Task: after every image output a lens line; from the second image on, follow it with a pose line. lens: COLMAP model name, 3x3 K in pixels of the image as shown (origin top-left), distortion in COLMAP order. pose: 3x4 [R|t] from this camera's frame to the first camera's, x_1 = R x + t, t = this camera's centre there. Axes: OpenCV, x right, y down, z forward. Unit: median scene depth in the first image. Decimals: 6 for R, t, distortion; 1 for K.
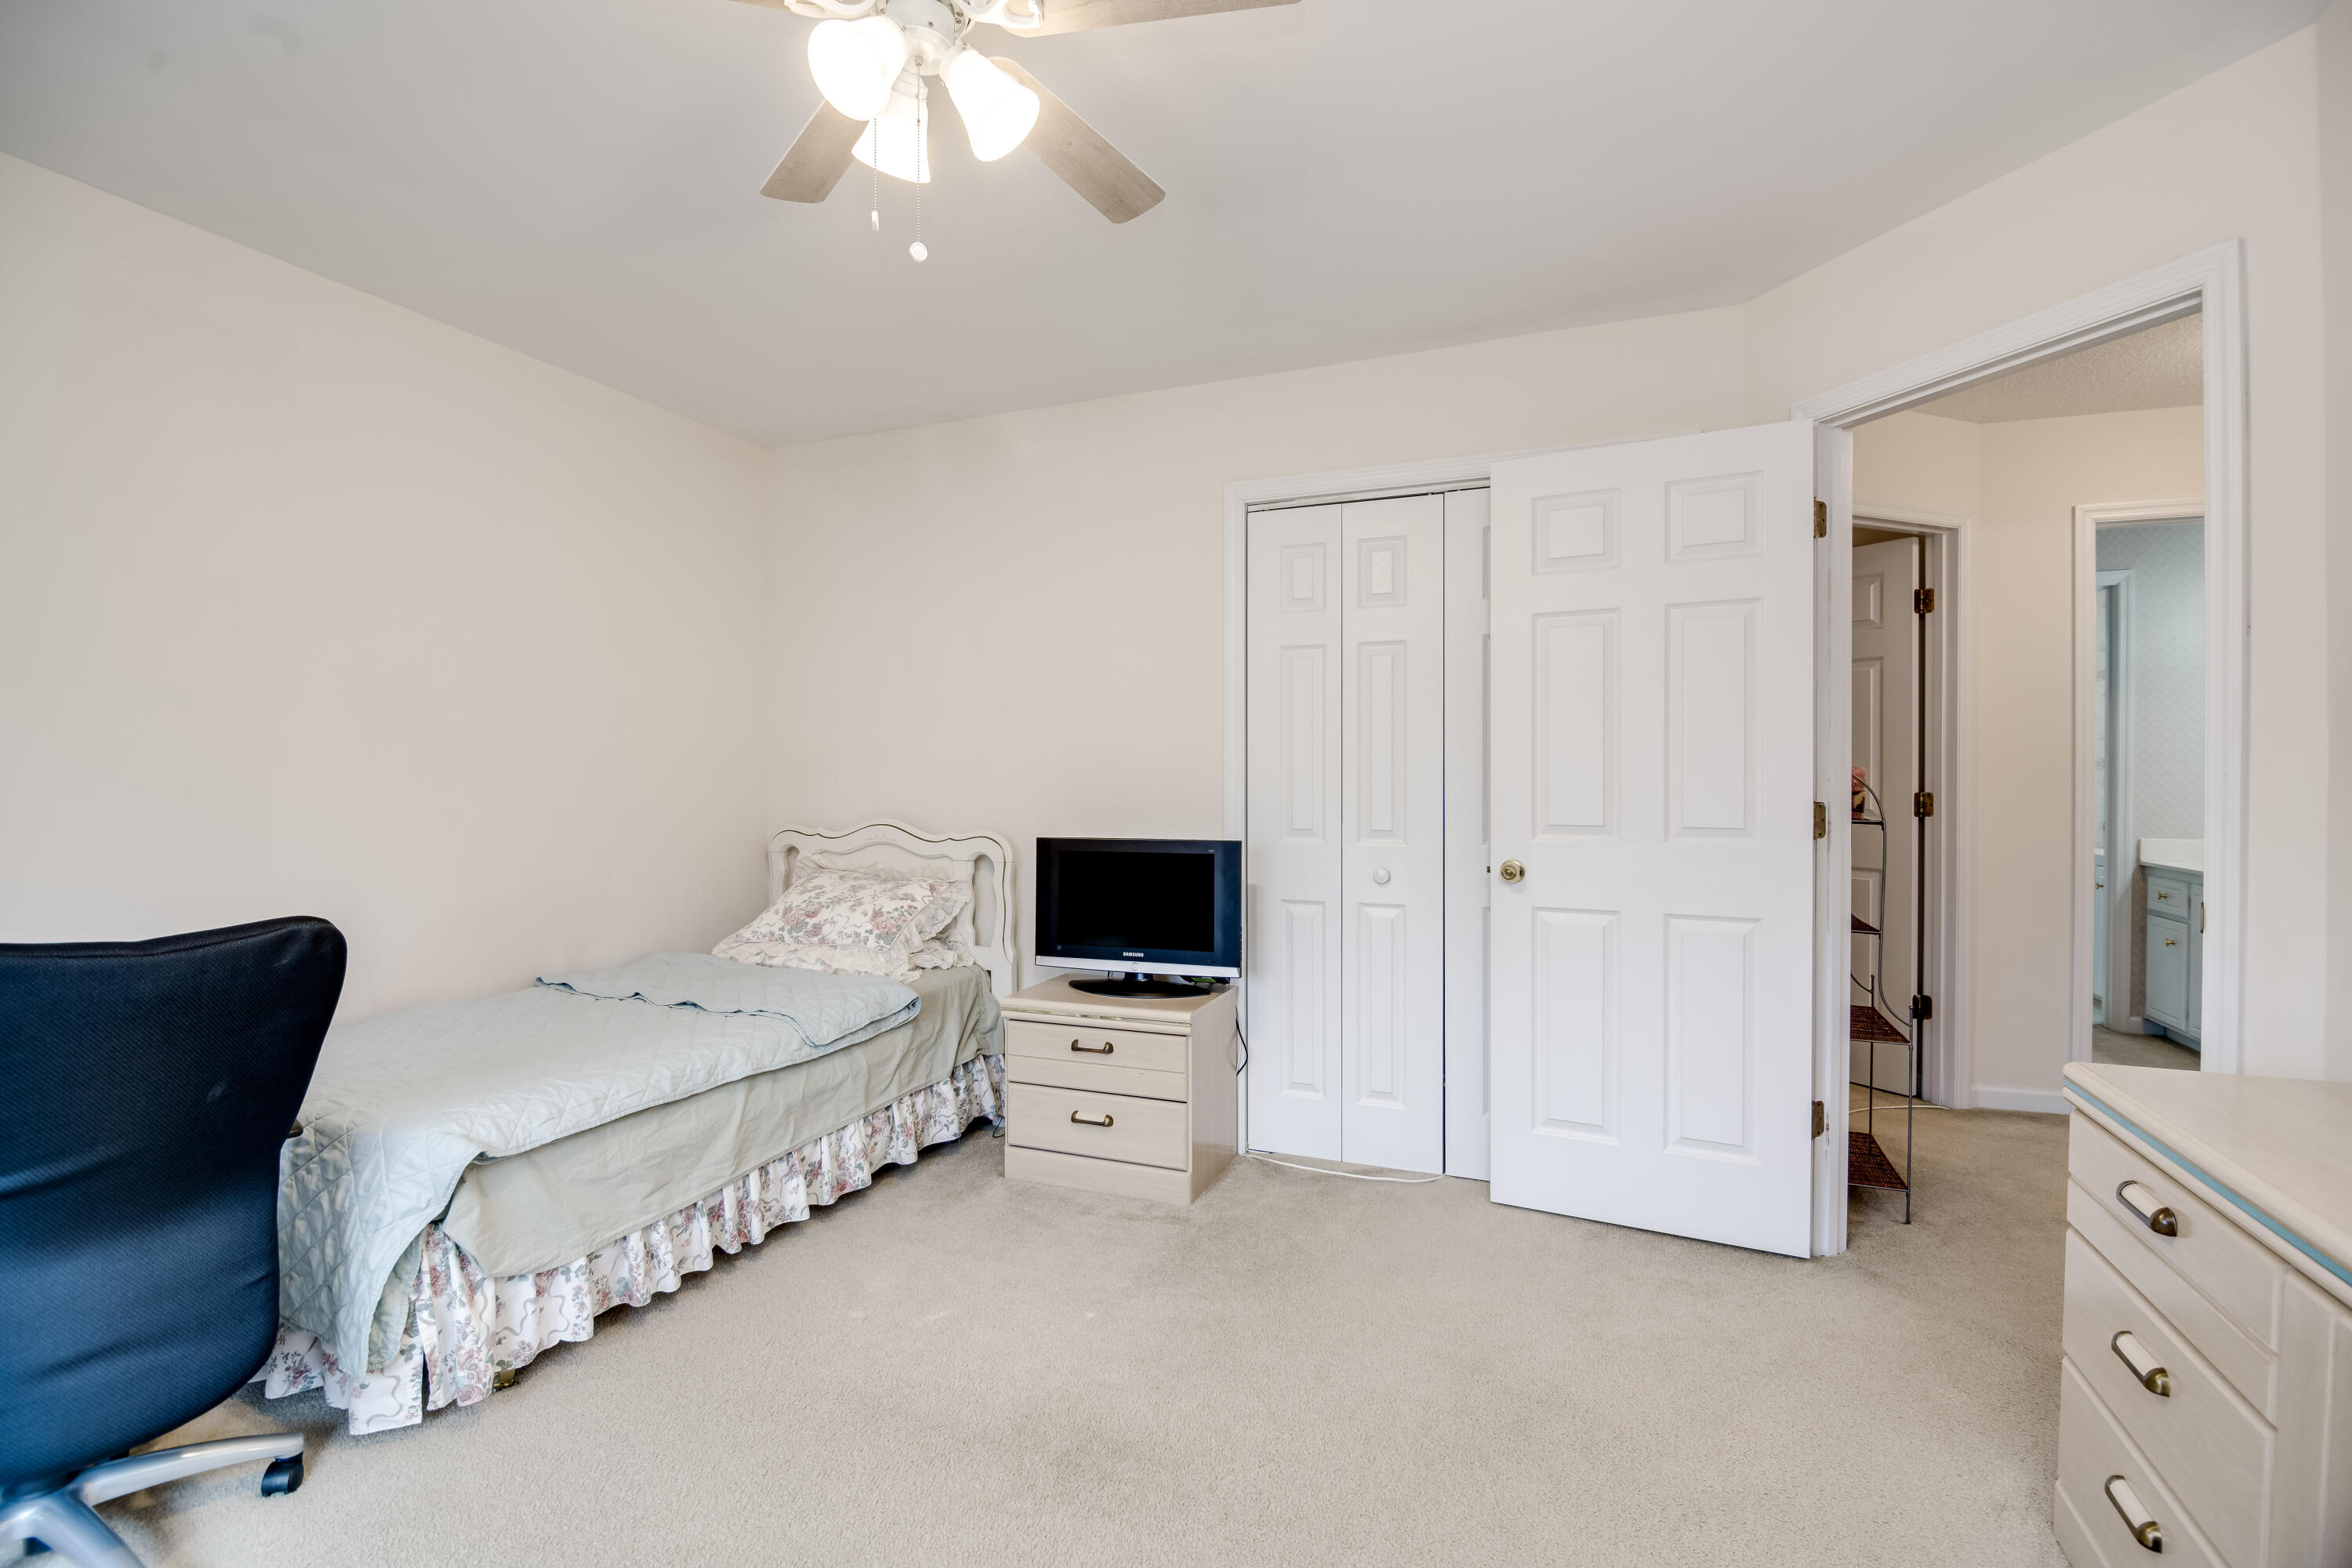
lens RADIAL K [[1073.9, 0, 1176.5], [0, 1073.9, 786.8], [0, 0, 1]] dist [0.001001, -0.002651]
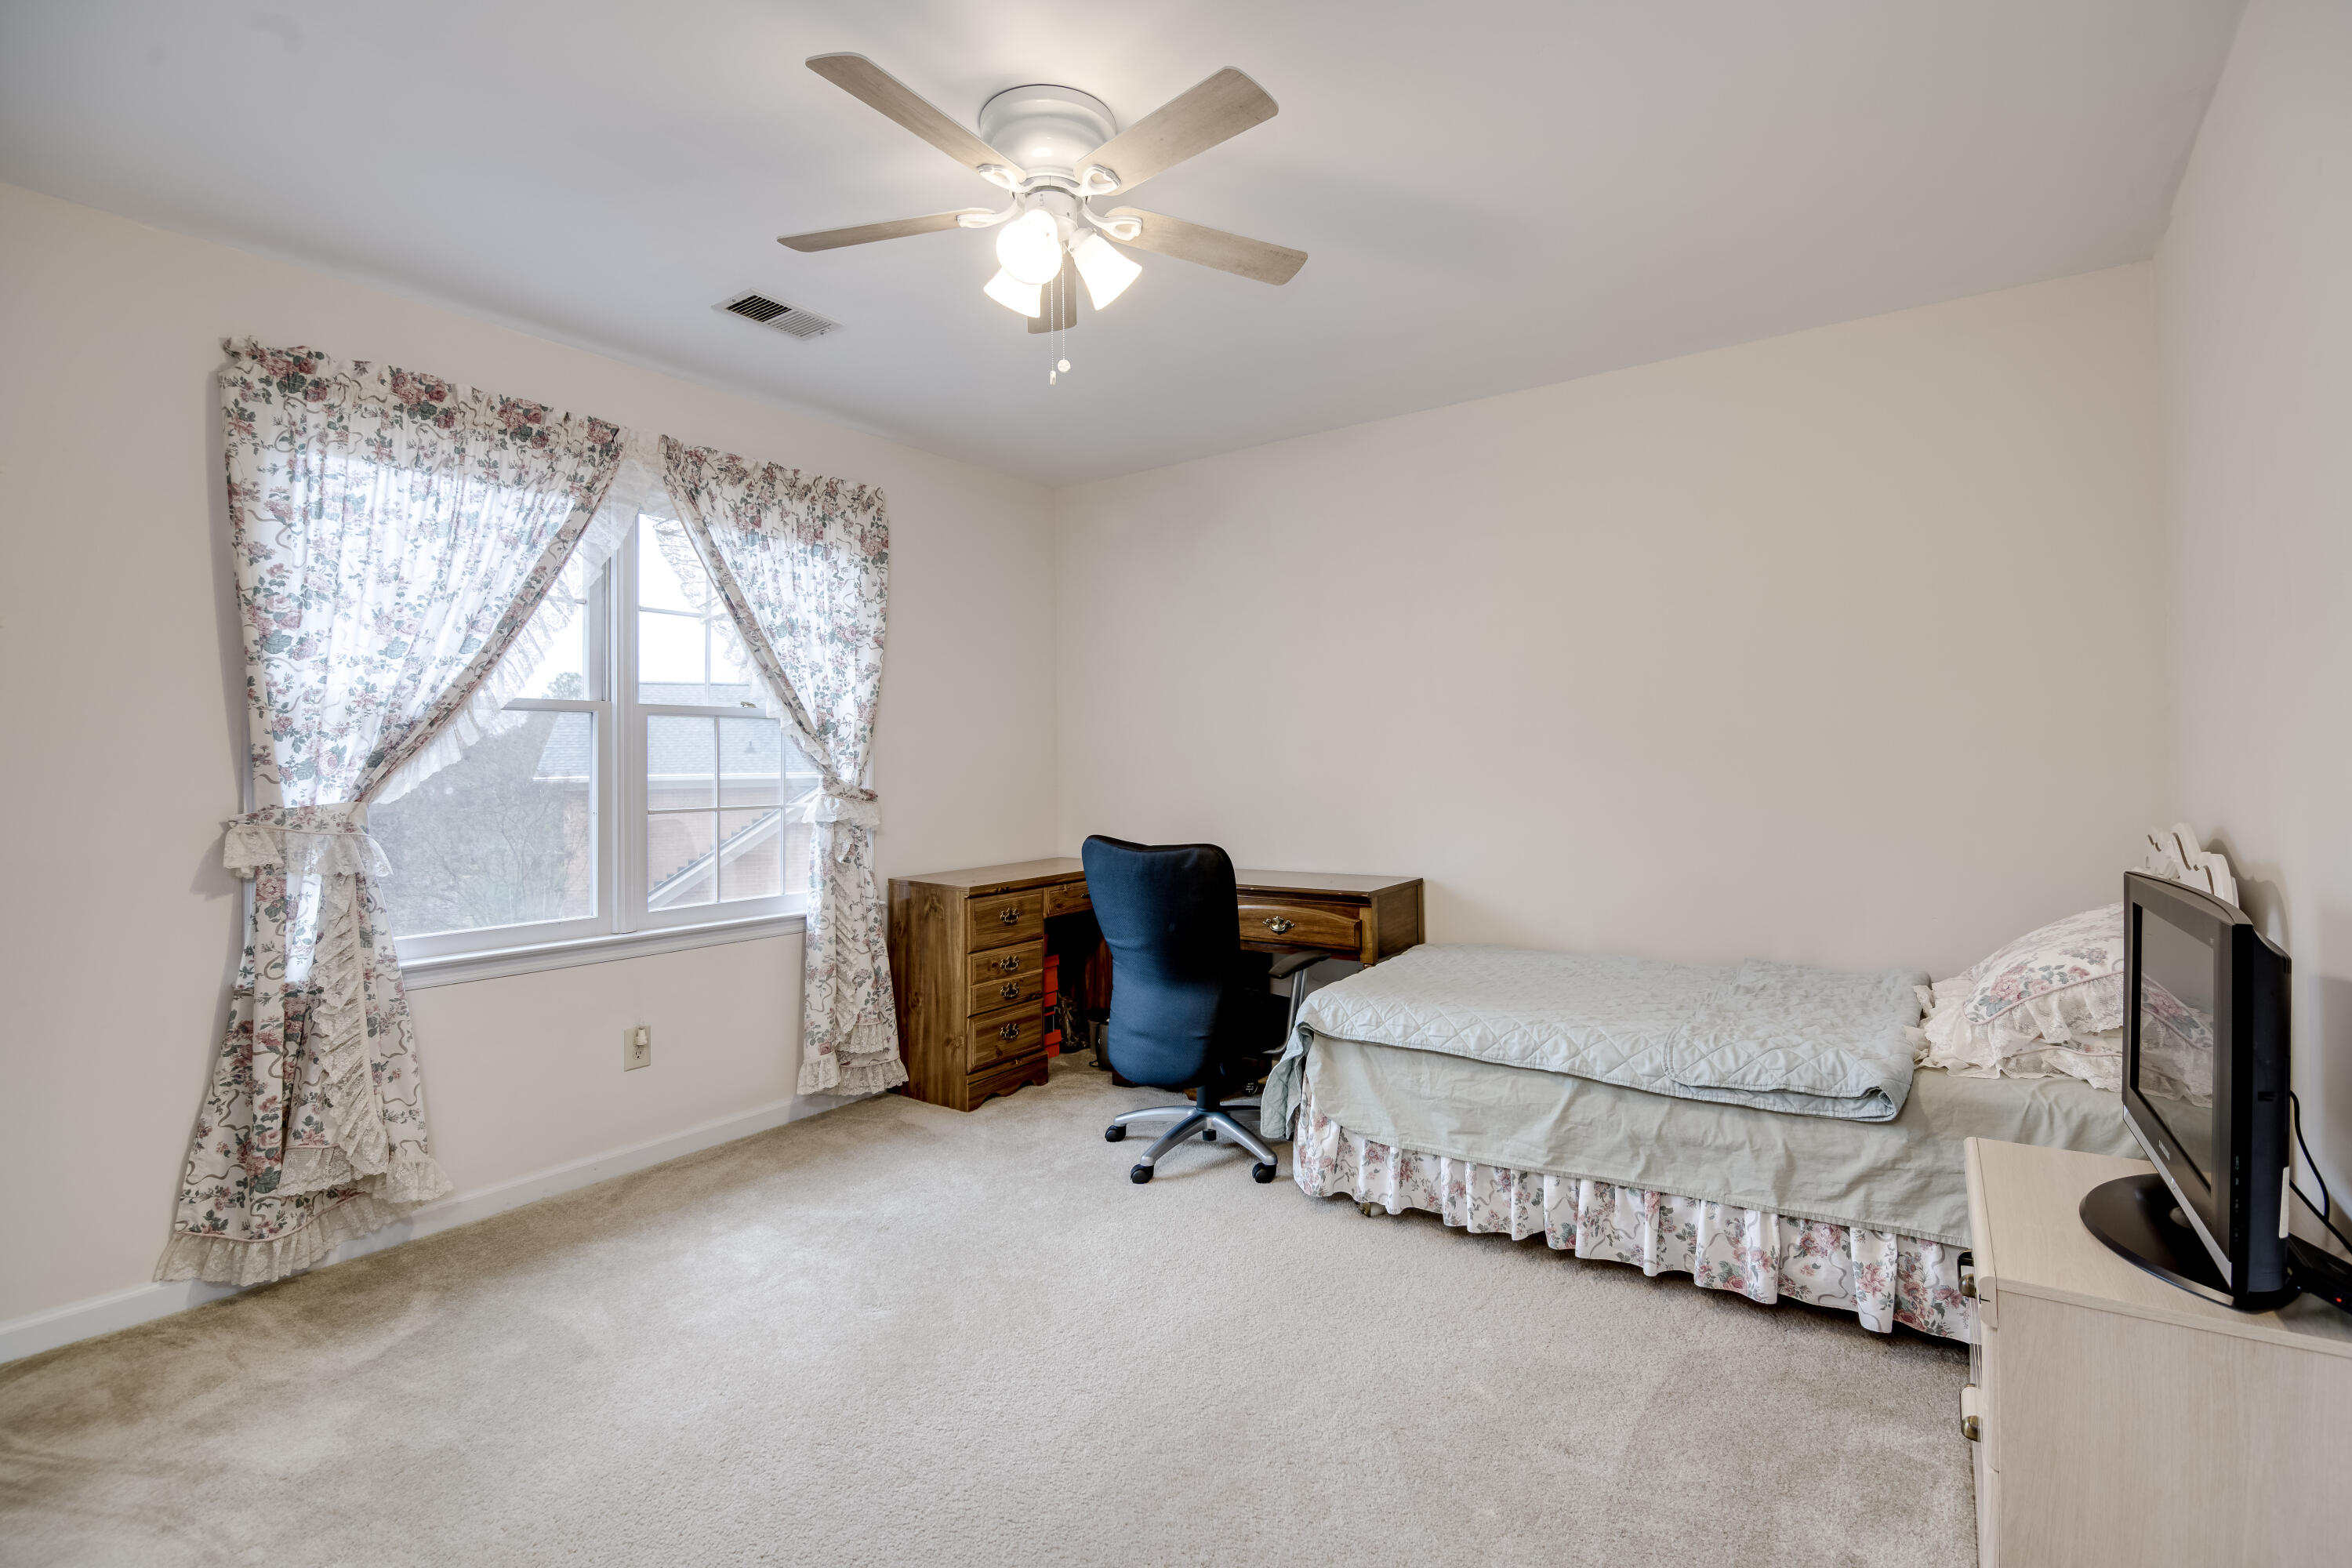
lens RADIAL K [[1073.9, 0, 1174.8], [0, 1073.9, 776.3], [0, 0, 1]] dist [0.001001, -0.002651]
pose [[-0.214291, 0.005592, -0.976754, 0.587801], [-0.004052, 0.999970, 0.006613, -0.001136], [0.976761, 0.005375, -0.214262, 0.828967]]
